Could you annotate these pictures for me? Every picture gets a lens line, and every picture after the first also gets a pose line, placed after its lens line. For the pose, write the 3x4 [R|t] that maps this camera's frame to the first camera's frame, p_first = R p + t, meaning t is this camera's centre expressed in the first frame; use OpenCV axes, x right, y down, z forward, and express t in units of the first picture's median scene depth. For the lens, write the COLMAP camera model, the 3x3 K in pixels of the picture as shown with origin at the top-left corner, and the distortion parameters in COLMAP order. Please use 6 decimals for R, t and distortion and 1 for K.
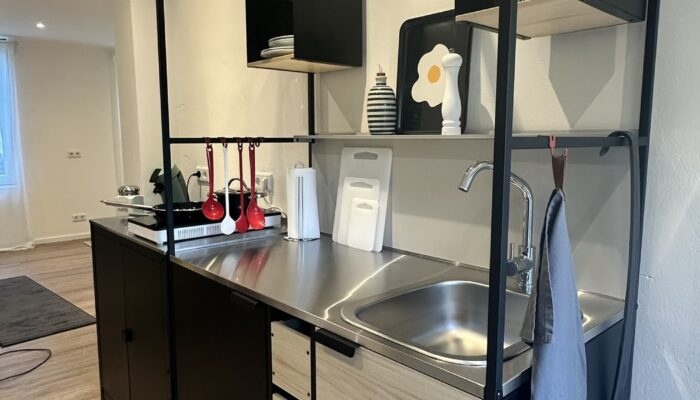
lens RADIAL K [[494.0, 0, 350.0], [0, 494.0, 200.0], [0, 0, 1]] dist [-0.001177, -0.001702]
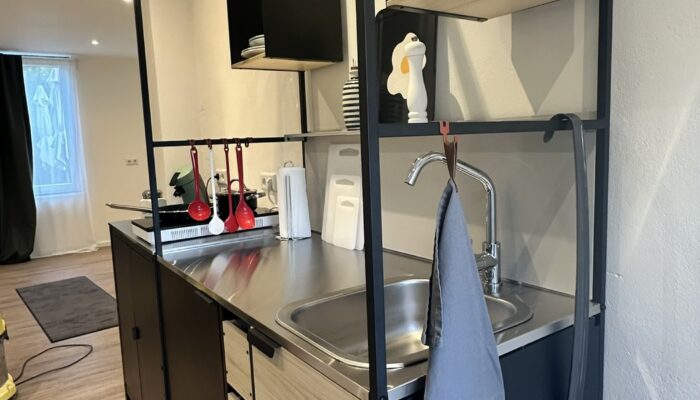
lens RADIAL K [[494.0, 0, 350.0], [0, 494.0, 200.0], [0, 0, 1]] dist [-0.001177, -0.001702]
pose [[0.991307, -0.023011, -0.129542, 0.157800], [0.023081, 0.999733, -0.000958, 0.005980], [0.129529, -0.002040, 0.991574, 0.028860]]
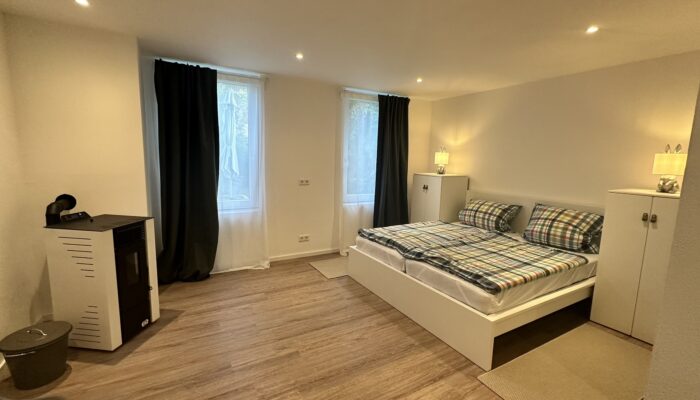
lens RADIAL K [[309.3, 0, 350.0], [0, 309.3, 200.0], [0, 0, 1]] dist [0.000029, -0.000018]
pose [[0.975750, 0.061168, -0.210170, -1.155691], [-0.059524, 0.998127, 0.014146, -0.255632], [0.210641, -0.001293, 0.977563, 1.274436]]
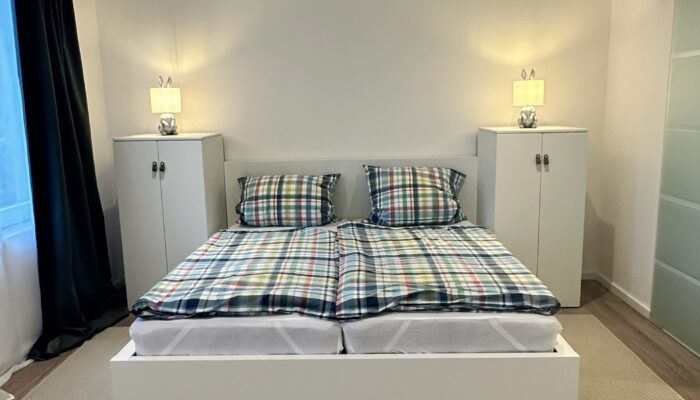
lens RADIAL K [[543.6, 0, 350.0], [0, 543.6, 200.0], [0, 0, 1]] dist [0.003318, 0.000539]
pose [[0.691043, -0.132986, 0.710475, -2.919734], [0.109297, 0.990852, 0.079159, -0.389183], [-0.714503, 0.022951, 0.699256, 2.762788]]
